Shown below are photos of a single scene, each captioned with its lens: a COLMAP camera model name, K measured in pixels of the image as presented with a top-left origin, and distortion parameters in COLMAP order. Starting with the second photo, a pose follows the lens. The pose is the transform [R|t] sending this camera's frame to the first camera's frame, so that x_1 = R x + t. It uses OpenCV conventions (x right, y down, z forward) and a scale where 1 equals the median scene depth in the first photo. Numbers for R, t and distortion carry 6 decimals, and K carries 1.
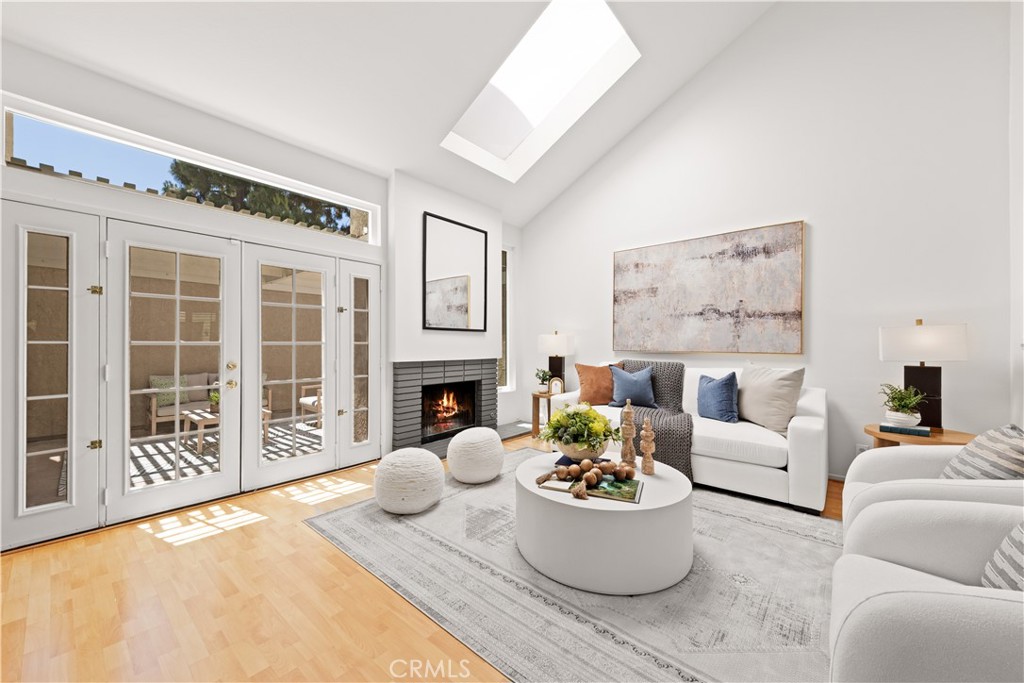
lens RADIAL K [[381.7, 0, 509.9], [0, 381.7, 342.2], [0, 0, 1]] dist [0.002346, 0.000138]
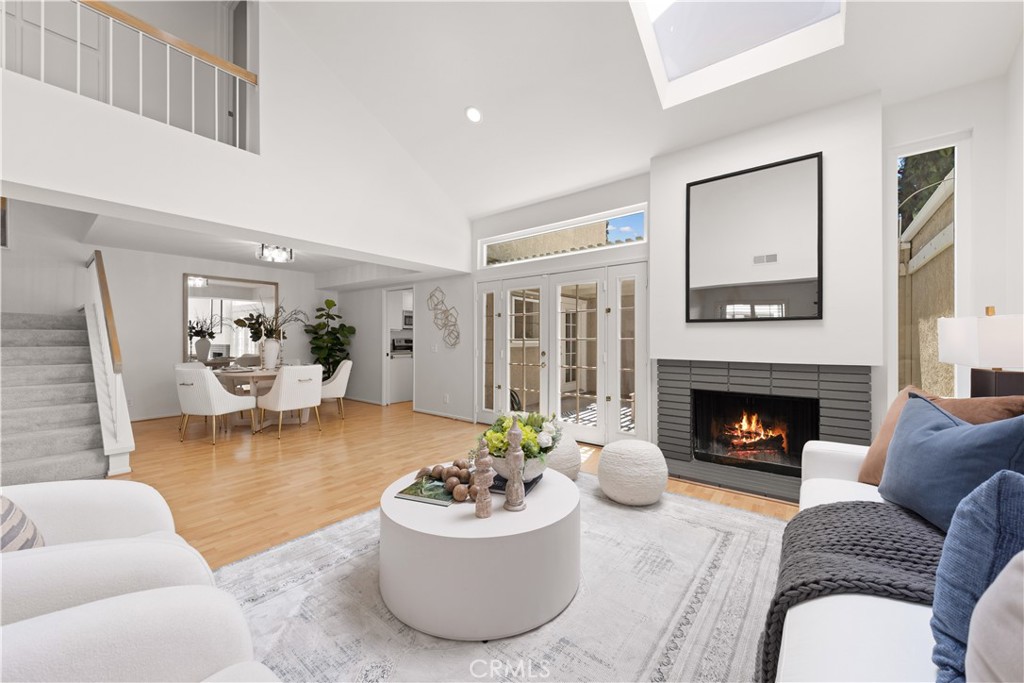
lens RADIAL K [[381.7, 0, 509.9], [0, 381.7, 342.2], [0, 0, 1]] dist [0.002346, 0.000138]
pose [[0.043033, 0.003785, -0.999066, 0.674392], [0.002173, 0.999990, 0.003882, 0.005892], [0.999071, -0.002338, 0.043024, 0.626647]]
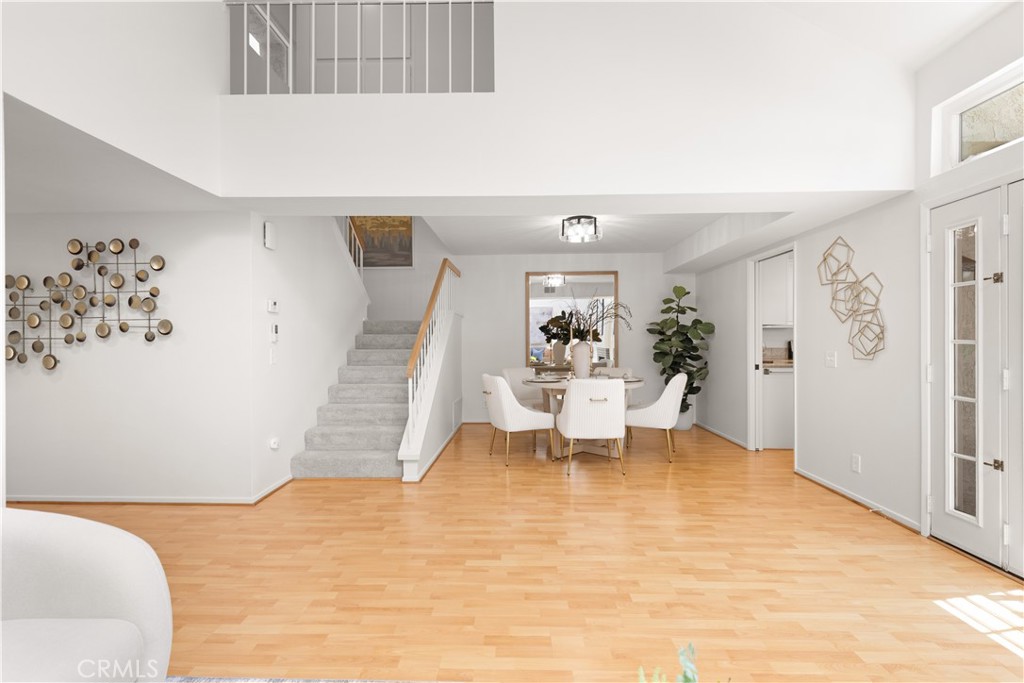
lens RADIAL K [[472.0, 0, 505.7], [0, 472.0, 341.4], [0, 0, 1]] dist [-0.000687, -0.000473]
pose [[-0.777729, -0.002088, -0.628596, 0.245762], [0.002346, 0.999978, -0.006224, 0.003870], [0.628595, -0.006316, -0.777707, 0.726186]]
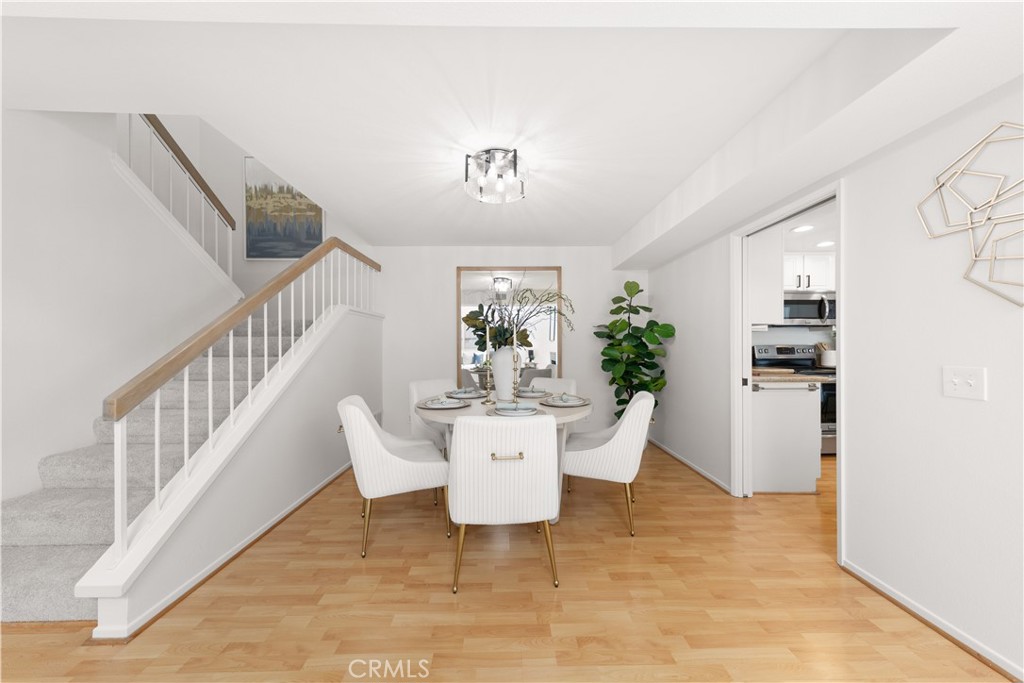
lens RADIAL K [[342.4, 0, 508.4], [0, 342.4, 344.0], [0, 0, 1]] dist [0.000651, -0.000024]
pose [[-0.744956, -0.007448, -0.667072, -0.332155], [0.001408, 0.999918, -0.012737, -0.000050], [0.667112, -0.010427, -0.744884, 0.323488]]
